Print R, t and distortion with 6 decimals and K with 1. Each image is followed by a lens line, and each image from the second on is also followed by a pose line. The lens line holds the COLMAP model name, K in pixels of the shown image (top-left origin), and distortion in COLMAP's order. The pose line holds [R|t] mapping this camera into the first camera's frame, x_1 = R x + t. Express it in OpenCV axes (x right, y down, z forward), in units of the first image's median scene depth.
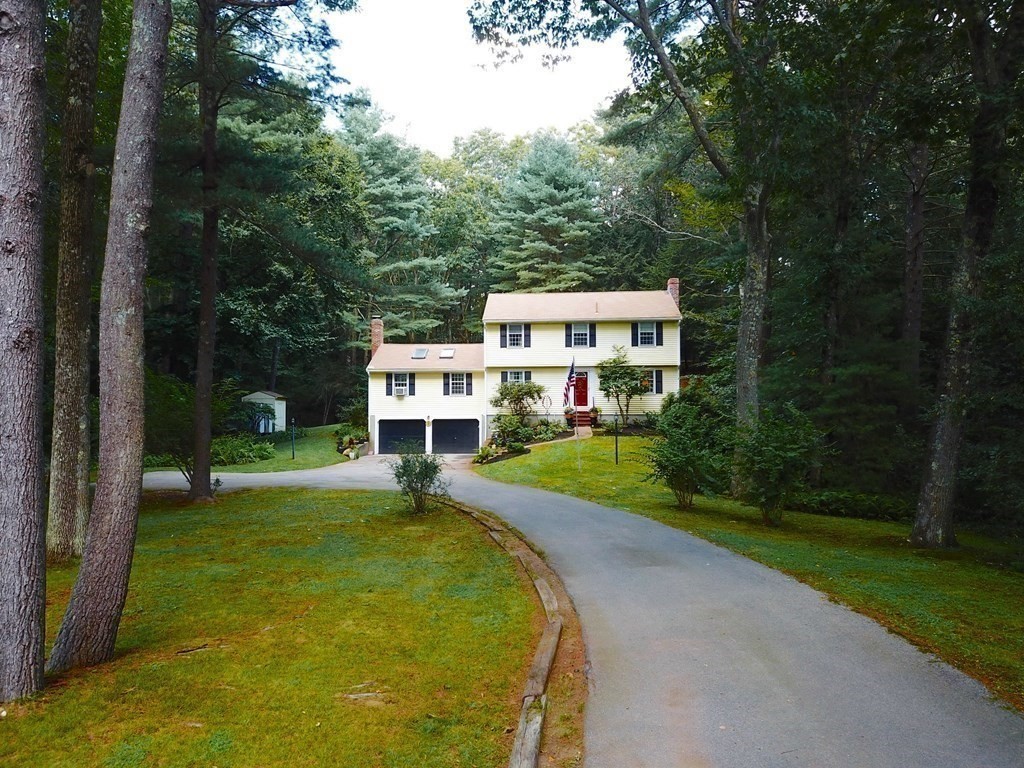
lens RADIAL K [[776.1, 0, 516.8], [0, 776.1, 387.4], [0, 0, 1]] dist [0.080471, -0.012724]
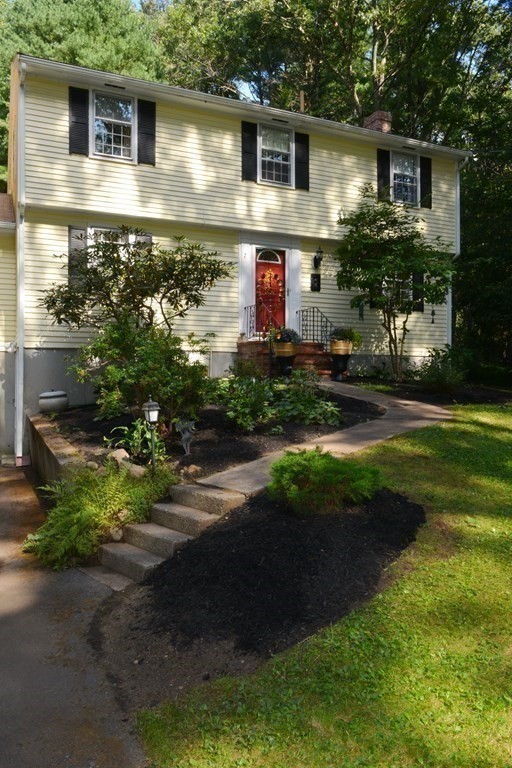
lens RADIAL K [[565.9, 0, 258.5], [0, 565.9, 383.5], [0, 0, 1]] dist [-0.013286, -0.000204]
pose [[0.884416, 0.000196, 0.466700, -0.063085], [-0.015505, 0.999460, 0.028964, 0.042708], [-0.466443, -0.032853, 0.883941, 0.734932]]
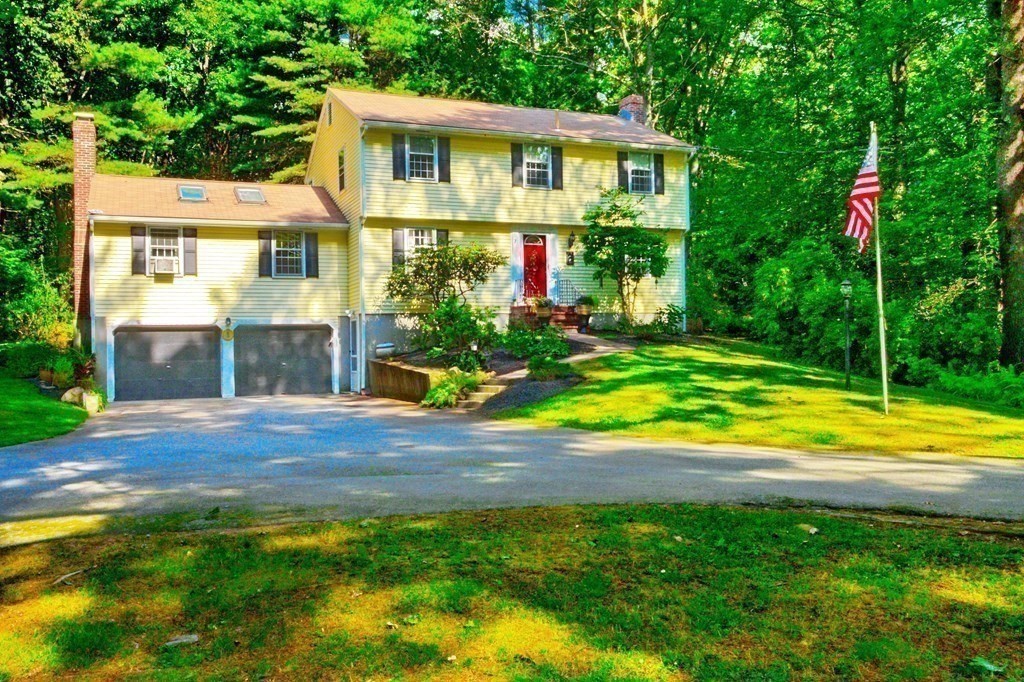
lens RADIAL K [[863.0, 0, 509.7], [0, 863.0, 349.2], [0, 0, 1]] dist [-0.028702, -0.004656]
pose [[0.899272, -0.014300, 0.437155, -0.199254], [0.000359, 0.999489, 0.031957, 0.041002], [-0.437389, -0.028581, 0.898818, 0.459885]]
